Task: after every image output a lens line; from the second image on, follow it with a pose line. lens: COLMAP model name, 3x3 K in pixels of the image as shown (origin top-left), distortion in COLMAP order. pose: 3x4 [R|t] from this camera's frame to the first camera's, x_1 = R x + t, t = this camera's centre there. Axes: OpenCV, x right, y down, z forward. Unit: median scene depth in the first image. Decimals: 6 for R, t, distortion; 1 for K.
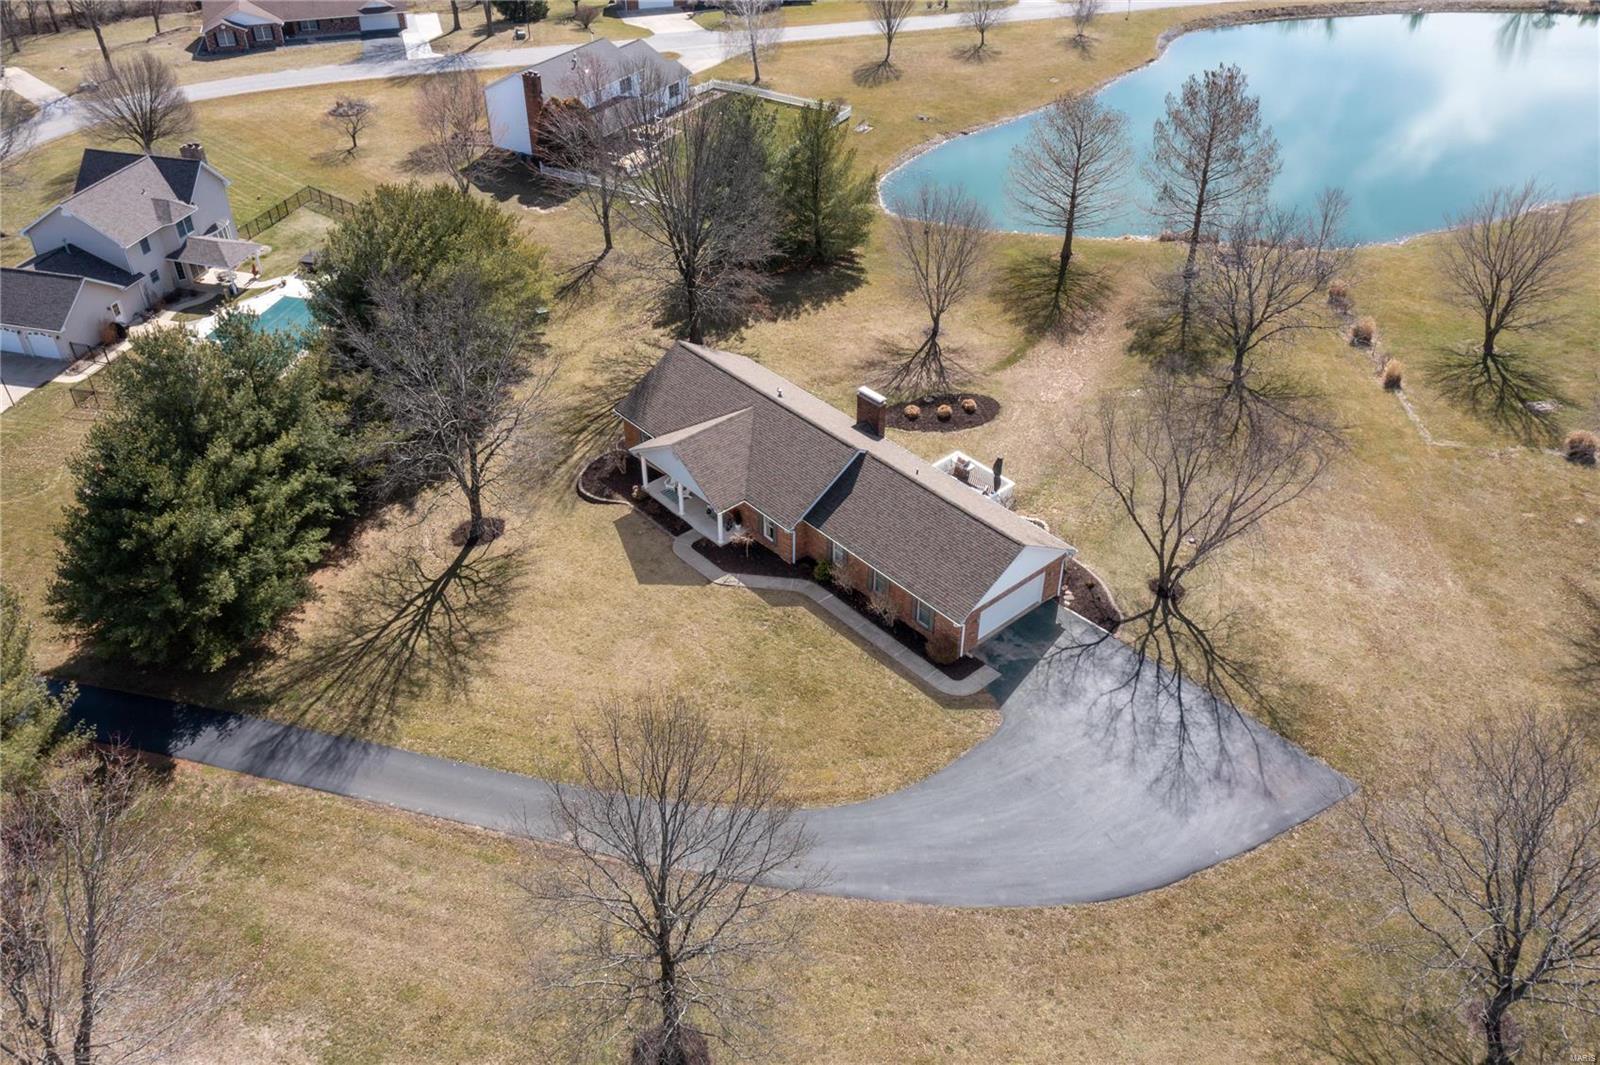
lens RADIAL K [[1259.2, 0, 800.0], [0, 1259.2, 532.5], [0, 0, 1]] dist [-0.011087, 0.002231]
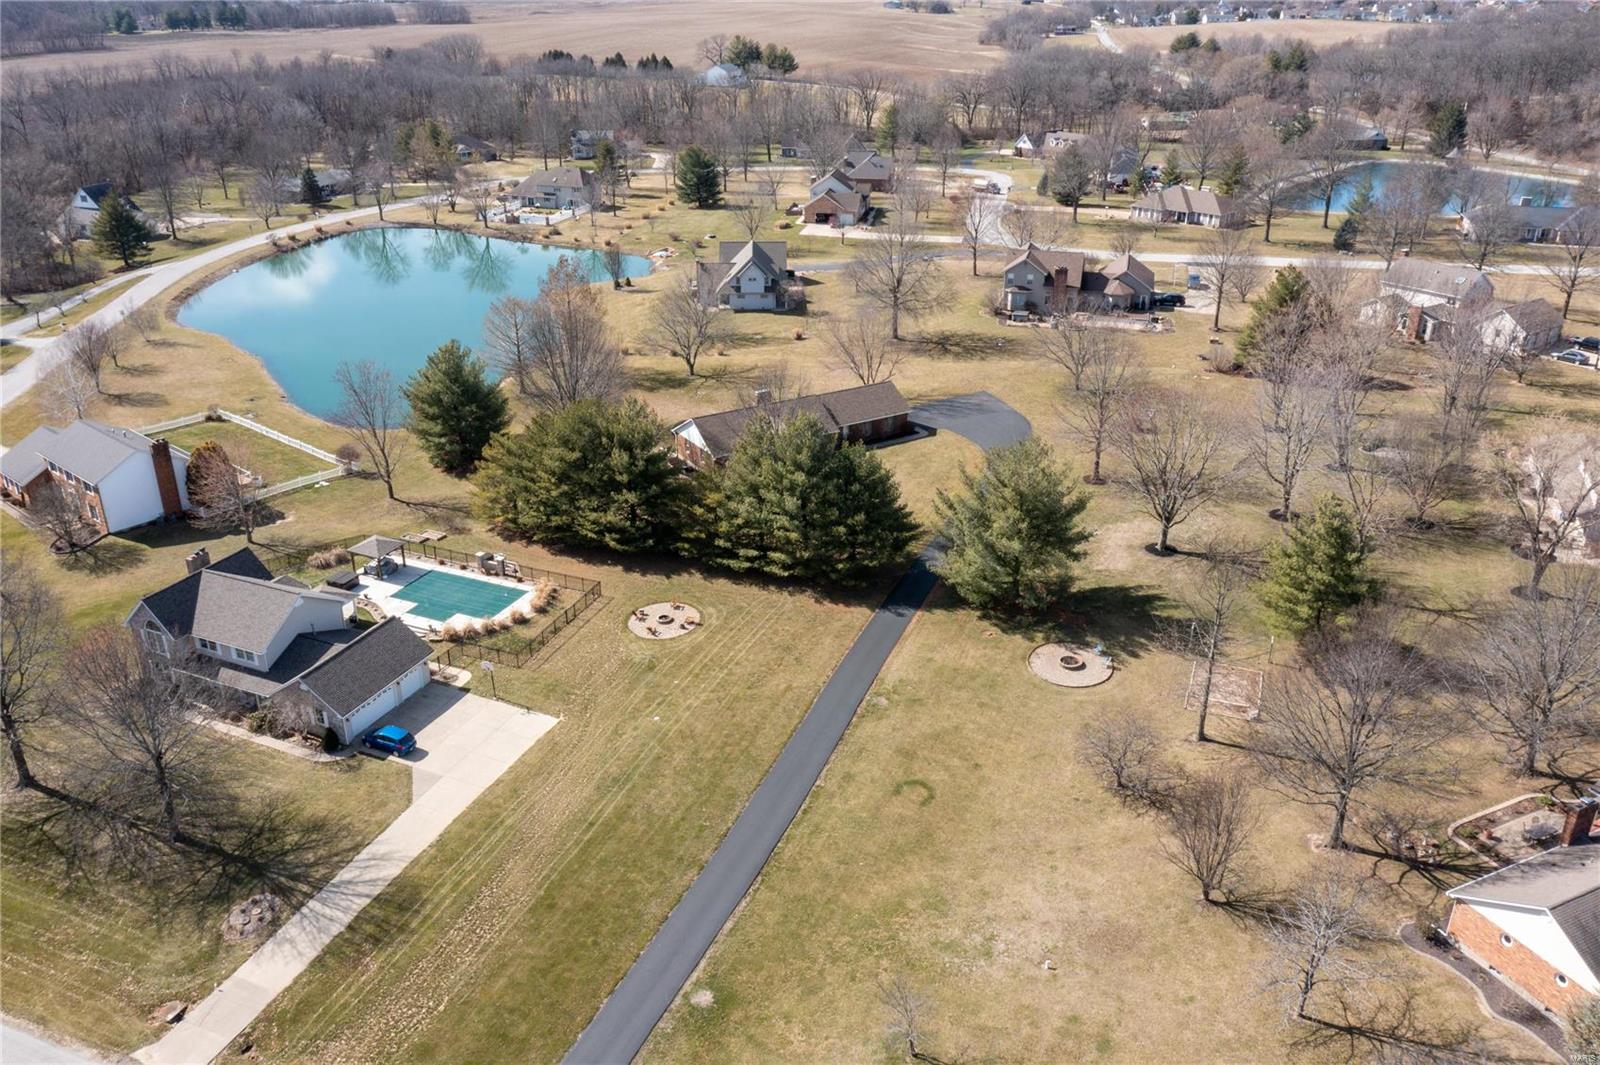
lens RADIAL K [[1259.2, 0, 800.0], [0, 1259.2, 532.5], [0, 0, 1]] dist [-0.011087, 0.002231]
pose [[0.158320, -0.407249, 0.899490, -2.021647], [0.586545, 0.771617, 0.246115, -0.436402], [-0.794292, 0.488627, 0.361032, 0.364381]]
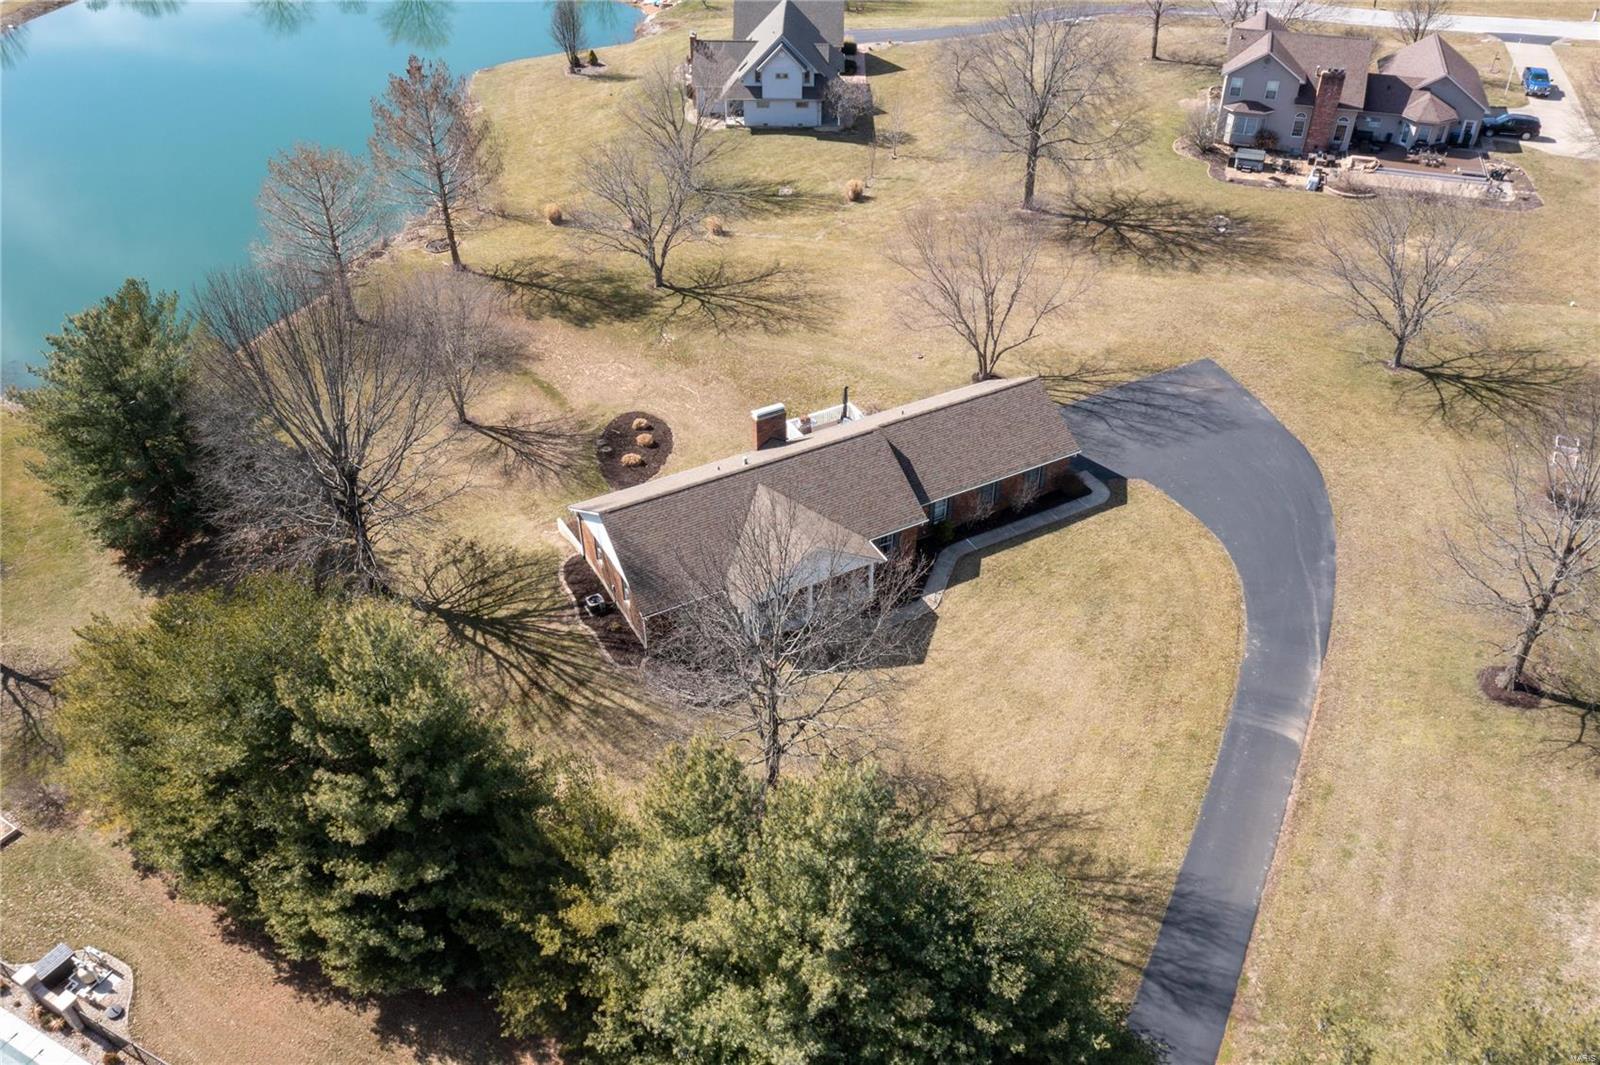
lens RADIAL K [[1254.0, 0, 800.0], [0, 1254.0, 532.5], [0, 0, 1]] dist [-0.002596, -0.006413]
pose [[0.212660, -0.594459, 0.775496, -0.807504], [0.584412, 0.713432, 0.386624, -0.437471], [-0.783095, 0.370990, 0.499128, 0.589047]]
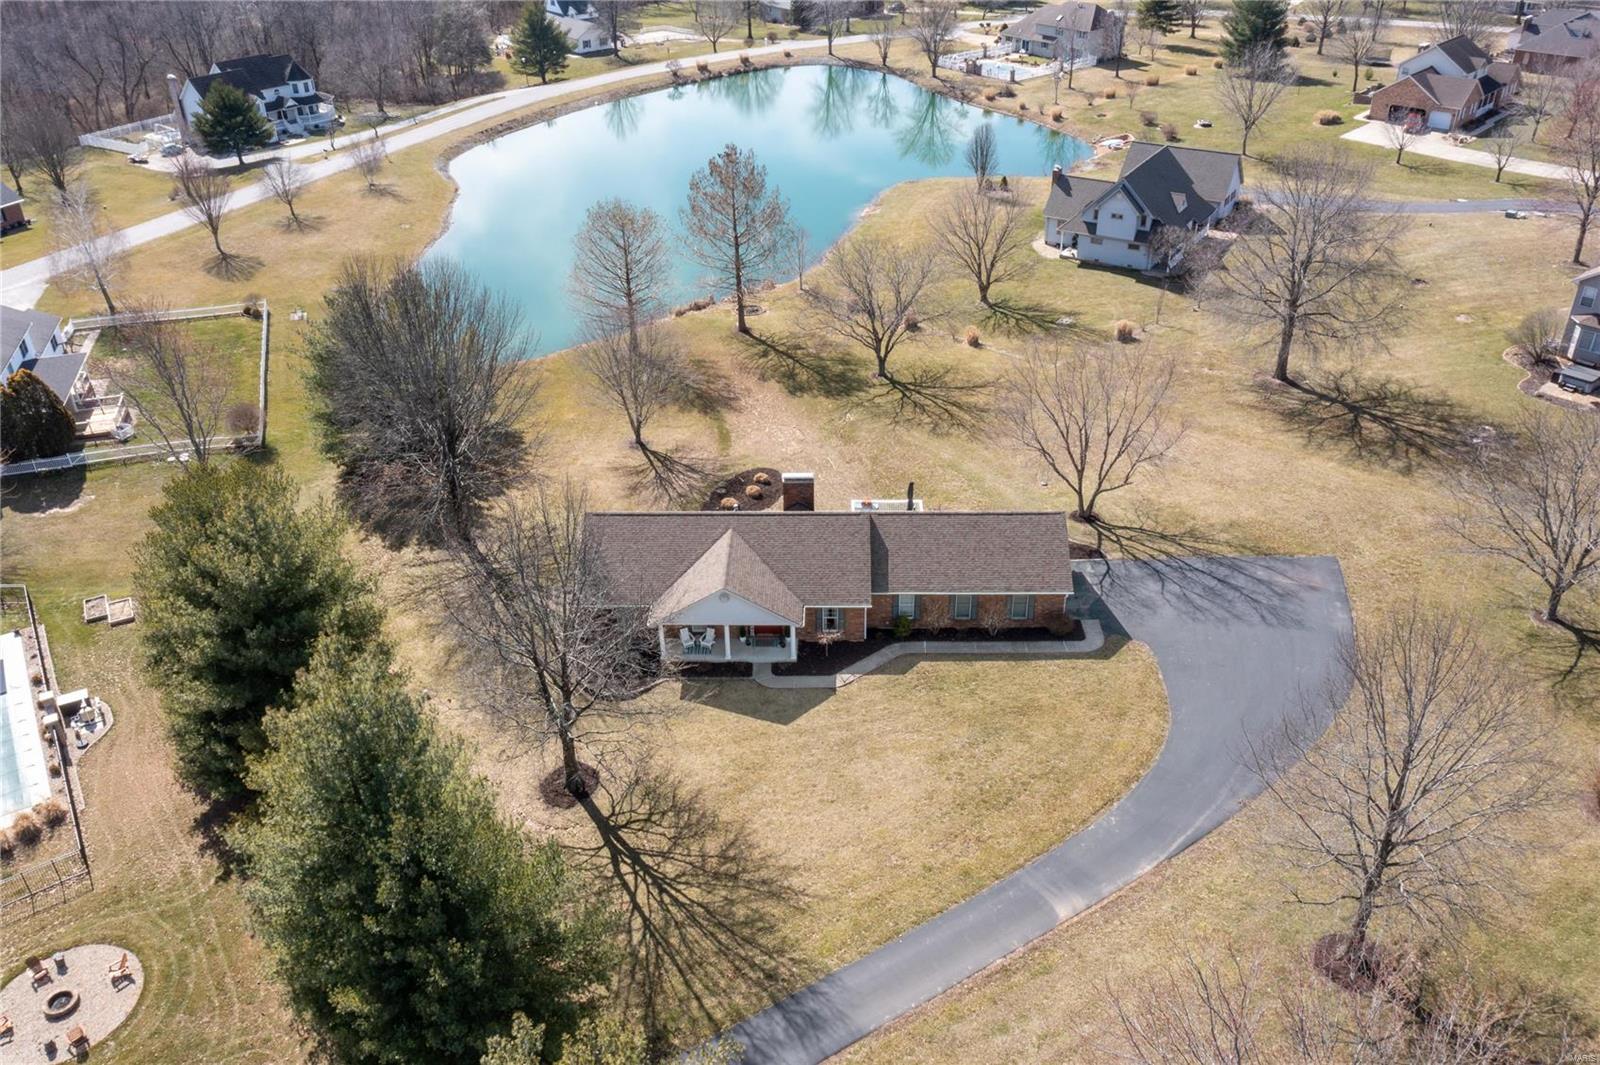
lens RADIAL K [[1259.2, 0, 800.0], [0, 1259.2, 532.5], [0, 0, 1]] dist [-0.011087, 0.002231]
pose [[0.674112, -0.392529, 0.625695, -0.669956], [0.454692, 0.888105, 0.067274, -0.150722], [-0.582090, 0.239148, 0.777161, 0.220678]]
